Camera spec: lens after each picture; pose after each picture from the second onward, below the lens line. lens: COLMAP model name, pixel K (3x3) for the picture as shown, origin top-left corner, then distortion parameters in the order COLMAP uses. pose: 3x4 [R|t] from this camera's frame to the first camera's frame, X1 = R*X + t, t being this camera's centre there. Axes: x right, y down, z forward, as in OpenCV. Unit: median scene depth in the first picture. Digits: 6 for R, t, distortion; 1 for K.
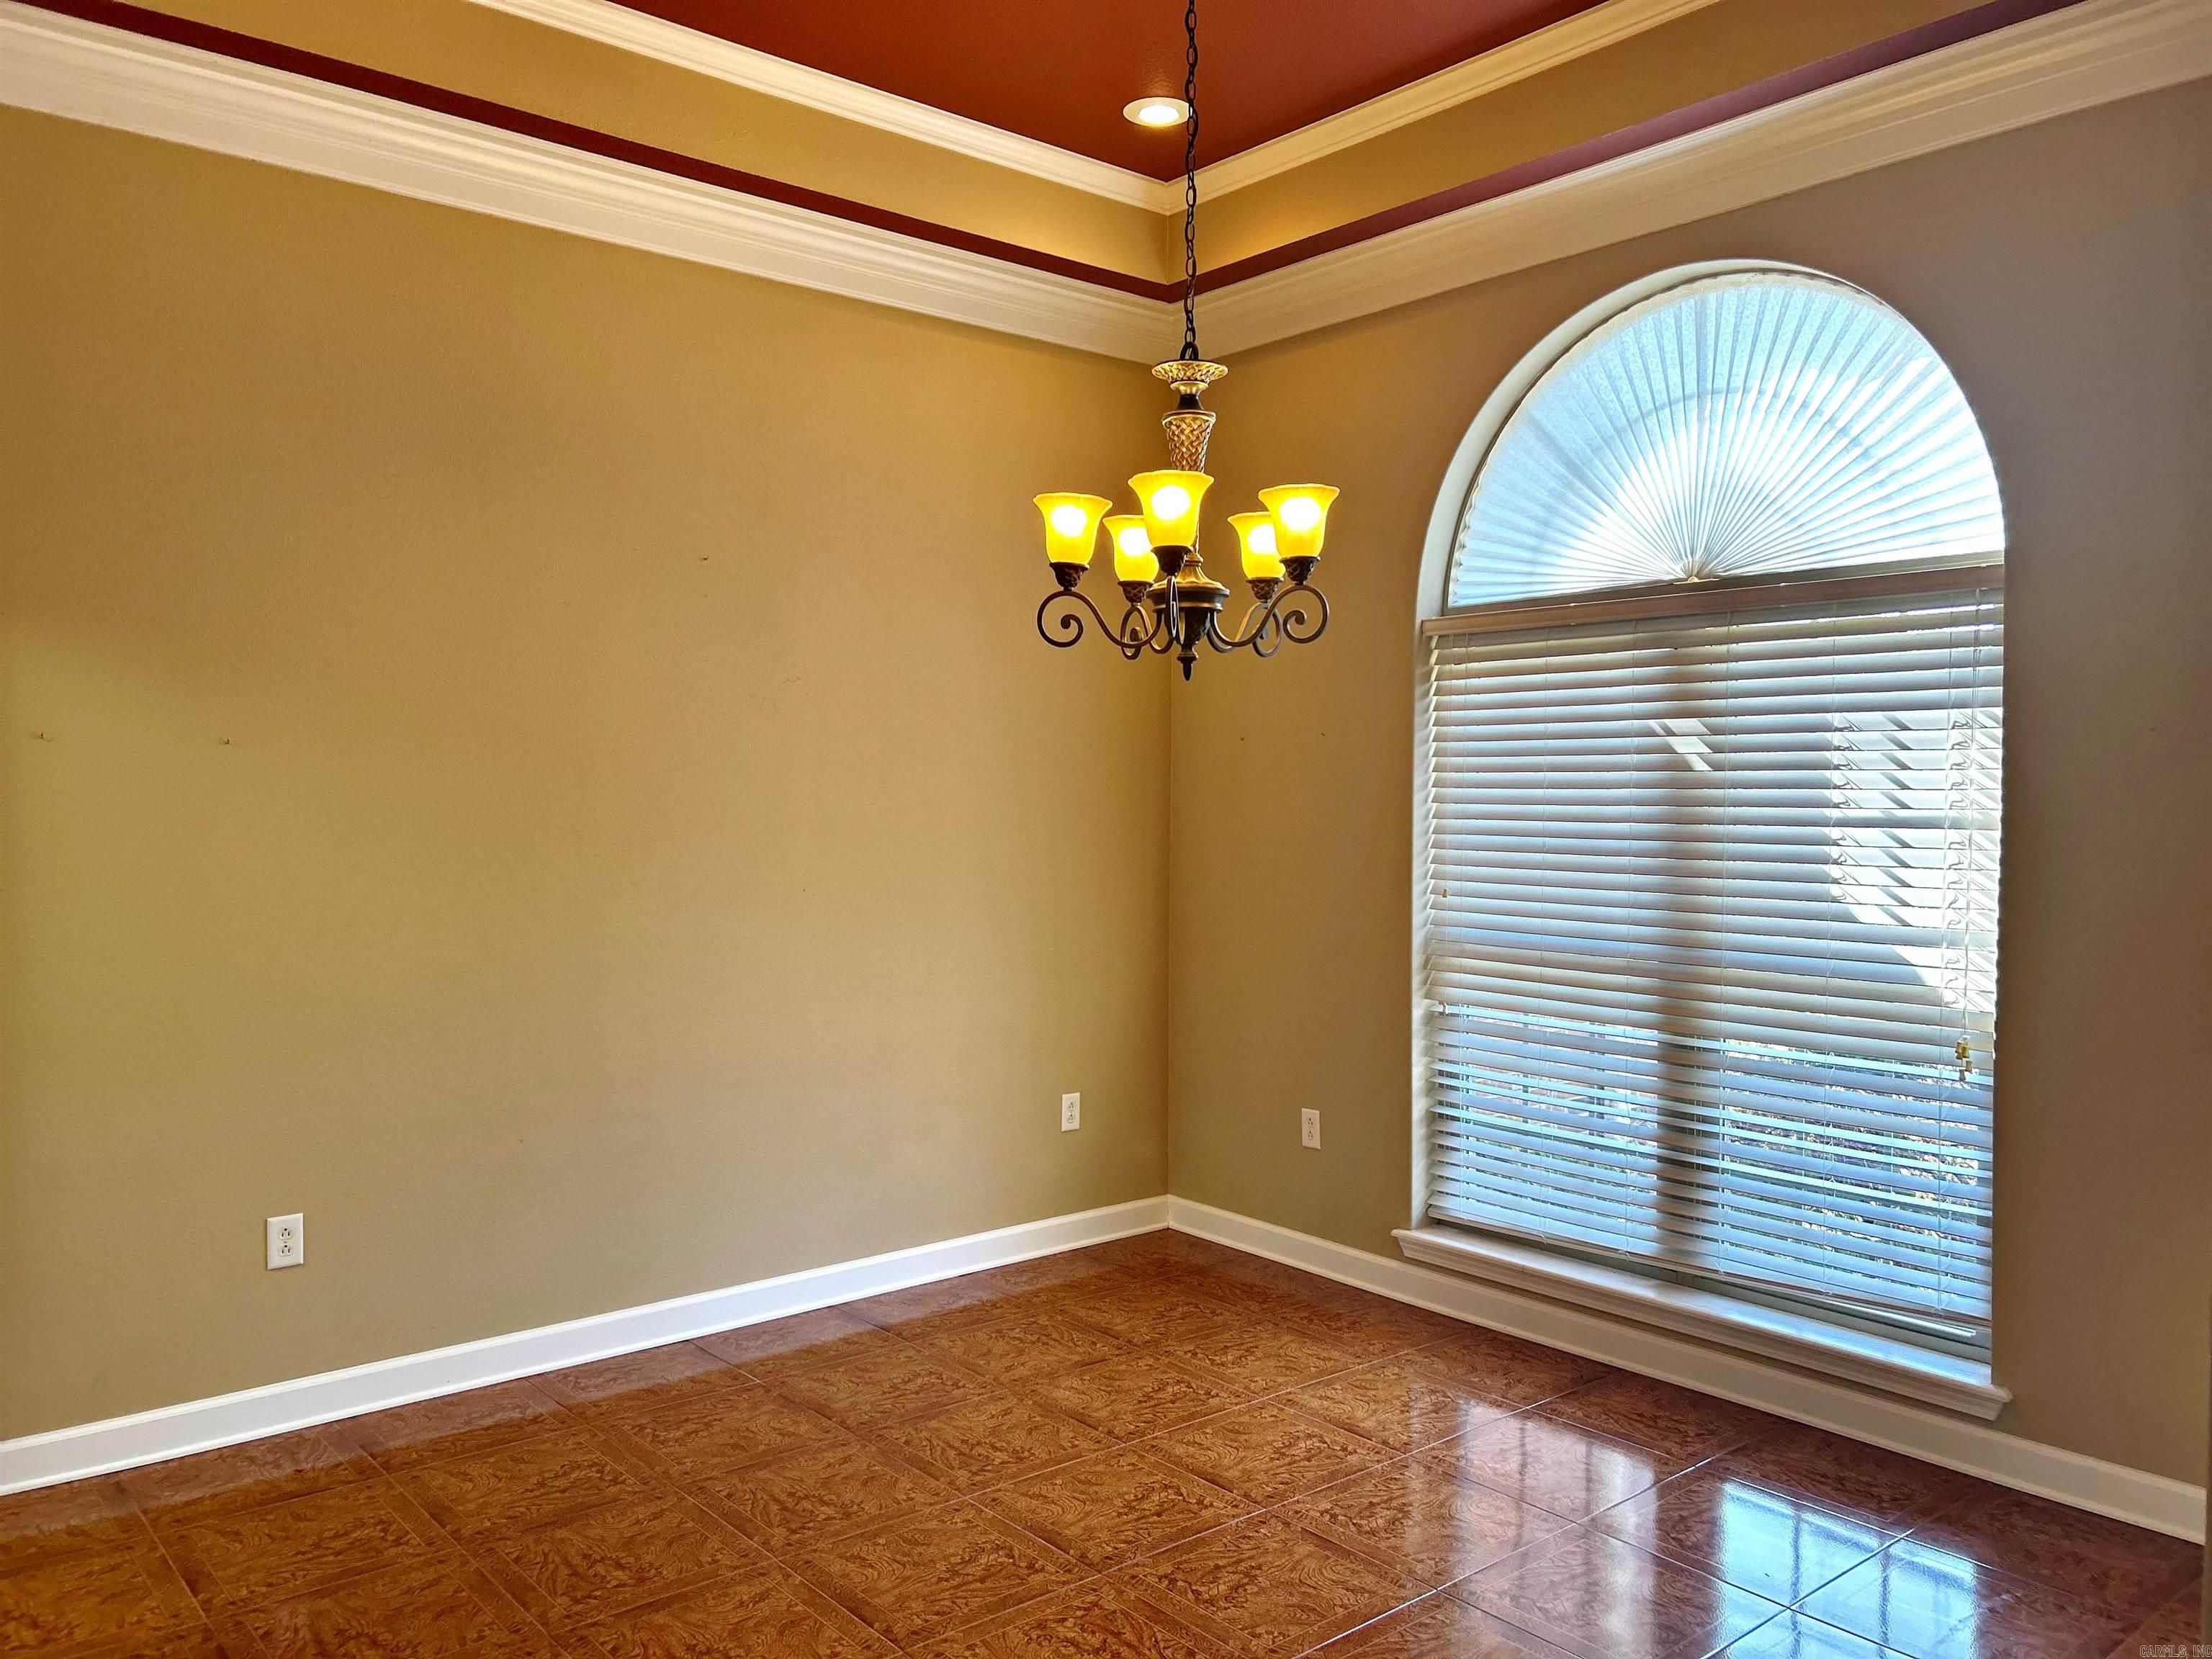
lens RADIAL K [[1659.4, 0, 1116.9], [0, 1659.4, 853.0], [0, 0, 1]] dist [-0.010292, -0.031032]
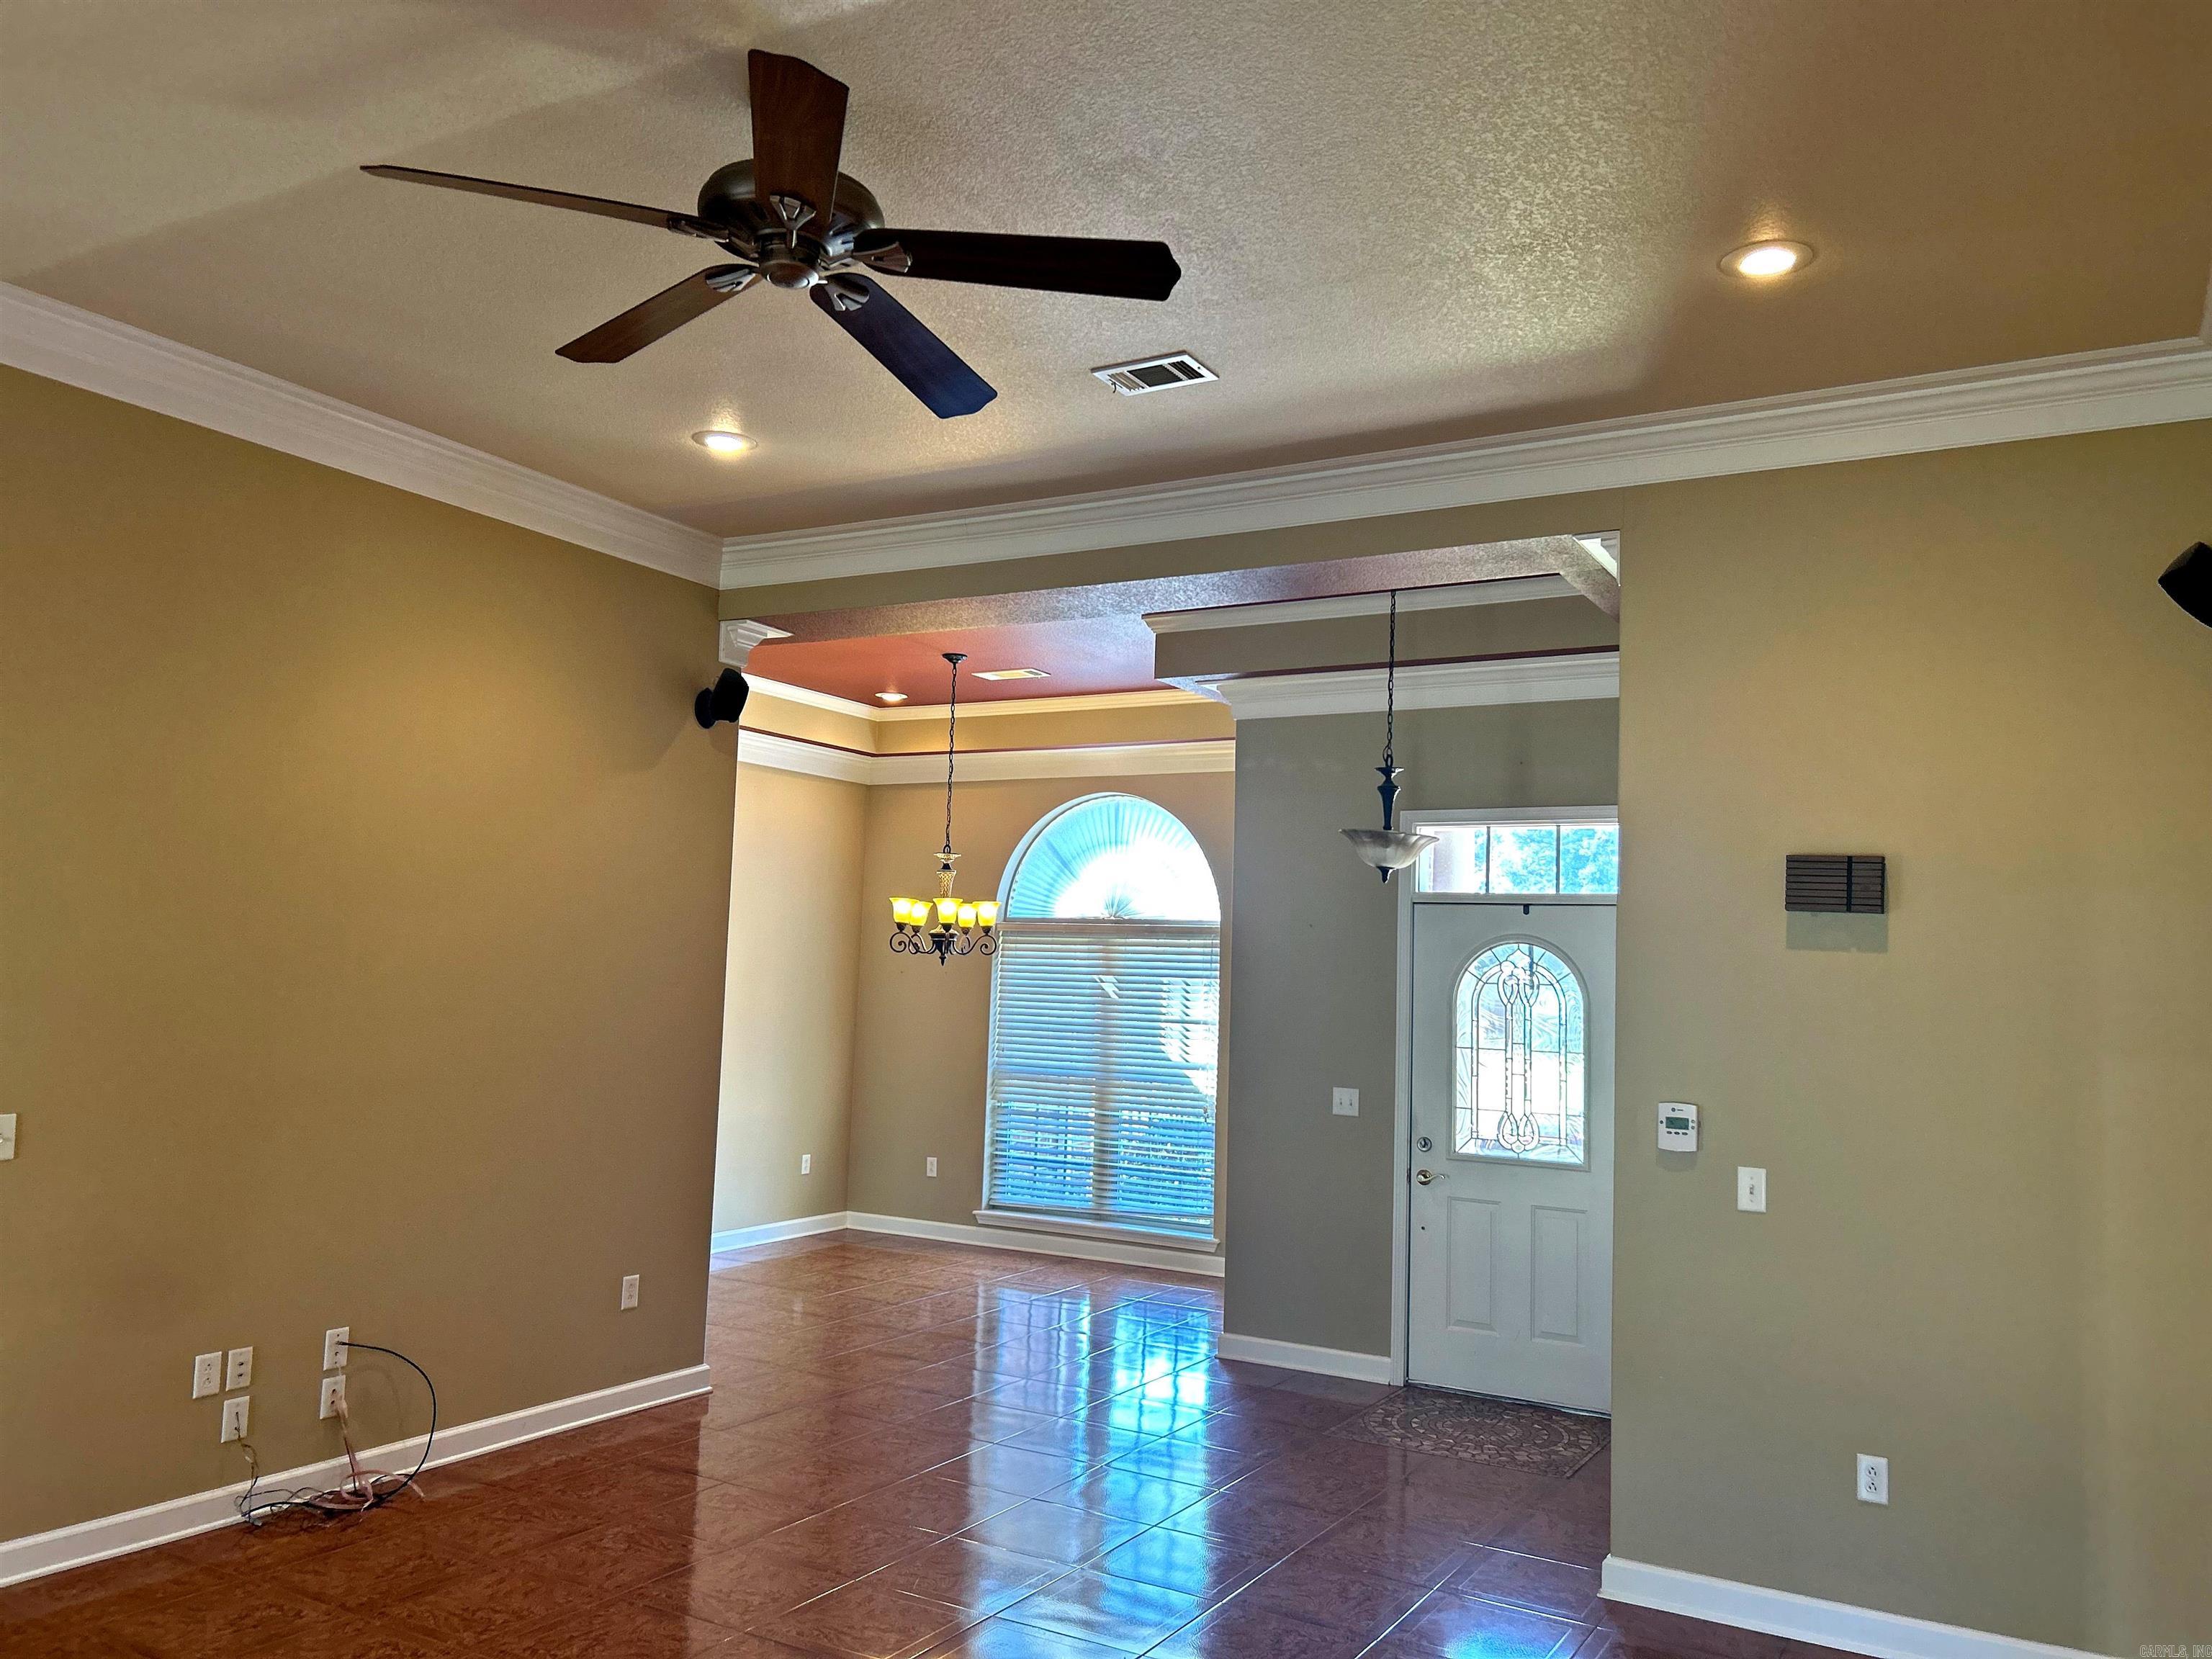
lens RADIAL K [[1659.4, 0, 1101.5], [0, 1659.4, 841.3], [0, 0, 1]] dist [-0.010292, -0.031032]
pose [[0.952345, 0.059114, 0.299239, -0.393620], [-0.020789, 0.991339, -0.129675, 0.036642], [-0.304313, 0.117274, 0.945326, -1.281884]]
